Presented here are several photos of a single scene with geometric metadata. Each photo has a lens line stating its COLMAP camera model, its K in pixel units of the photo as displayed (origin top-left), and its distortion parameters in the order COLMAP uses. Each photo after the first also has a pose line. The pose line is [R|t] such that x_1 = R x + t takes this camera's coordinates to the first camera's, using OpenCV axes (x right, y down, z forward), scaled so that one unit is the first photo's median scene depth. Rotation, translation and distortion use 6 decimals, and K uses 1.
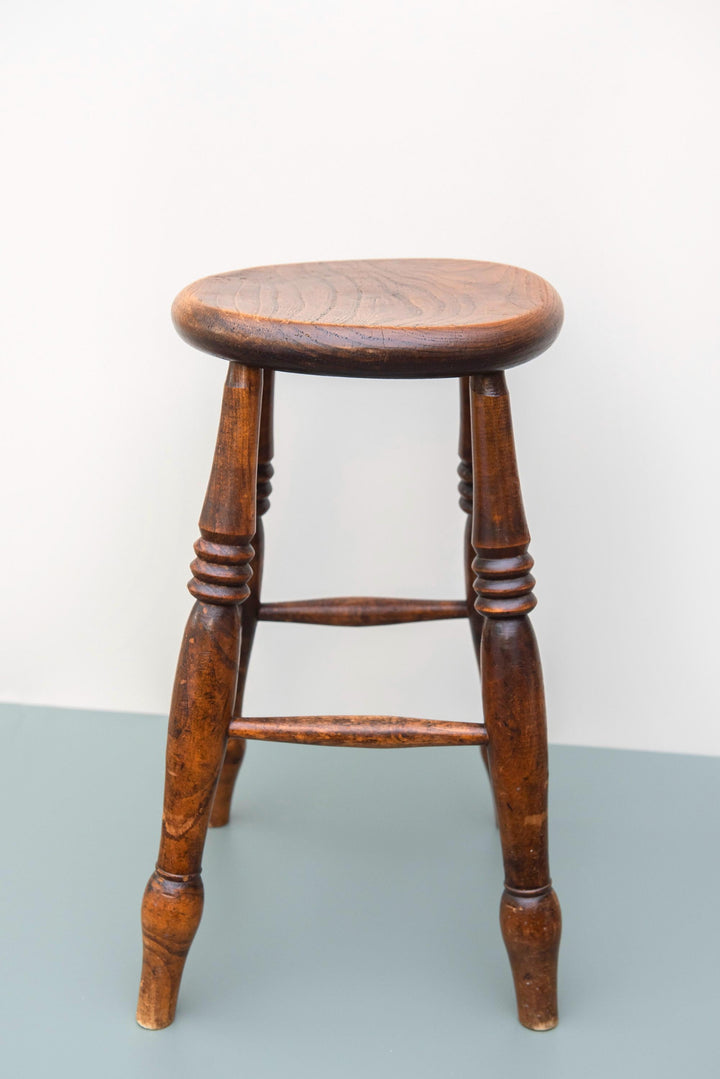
lens RADIAL K [[1776.0, 0, 361.1], [0, 1776.0, 557.0], [0, 0, 1]] dist [0.149979, -0.098230]
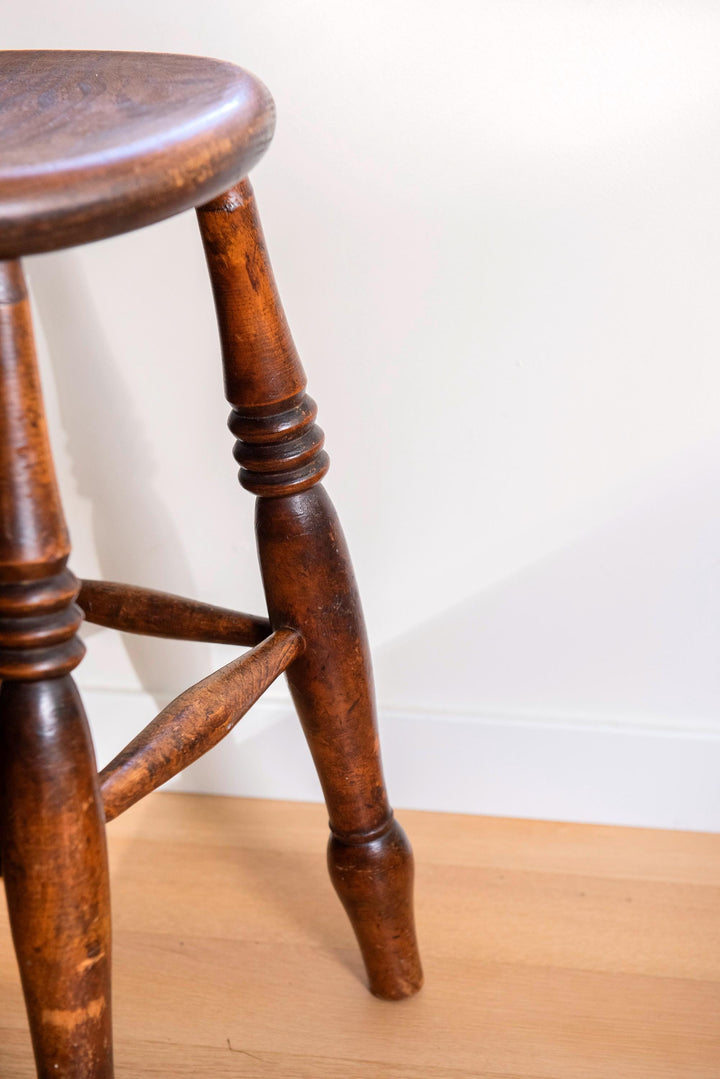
lens RADIAL K [[2120.7, 0, 360.0], [0, 2120.7, 539.5], [0, 0, 1]] dist [0.151768, -0.024702]
pose [[0.879713, 0.164611, -0.446103, 0.484200], [-0.131581, 0.985805, 0.104283, -0.099758], [0.456937, -0.033040, 0.888885, 0.417355]]
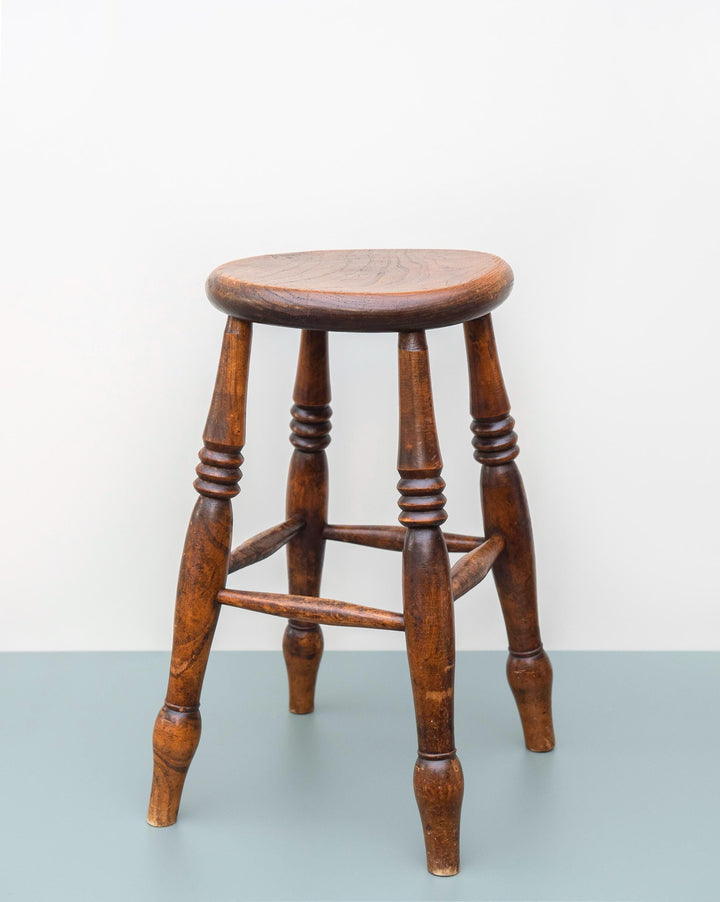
lens RADIAL K [[1910.9, 0, 360.0], [0, 1910.9, 451.0], [0, 0, 1]] dist [0.147504, 0.132578]
pose [[0.927333, 0.076555, -0.366324, 0.529044], [-0.109678, 0.991468, -0.070446, 0.078821], [0.357805, 0.105505, 0.927817, -0.275066]]
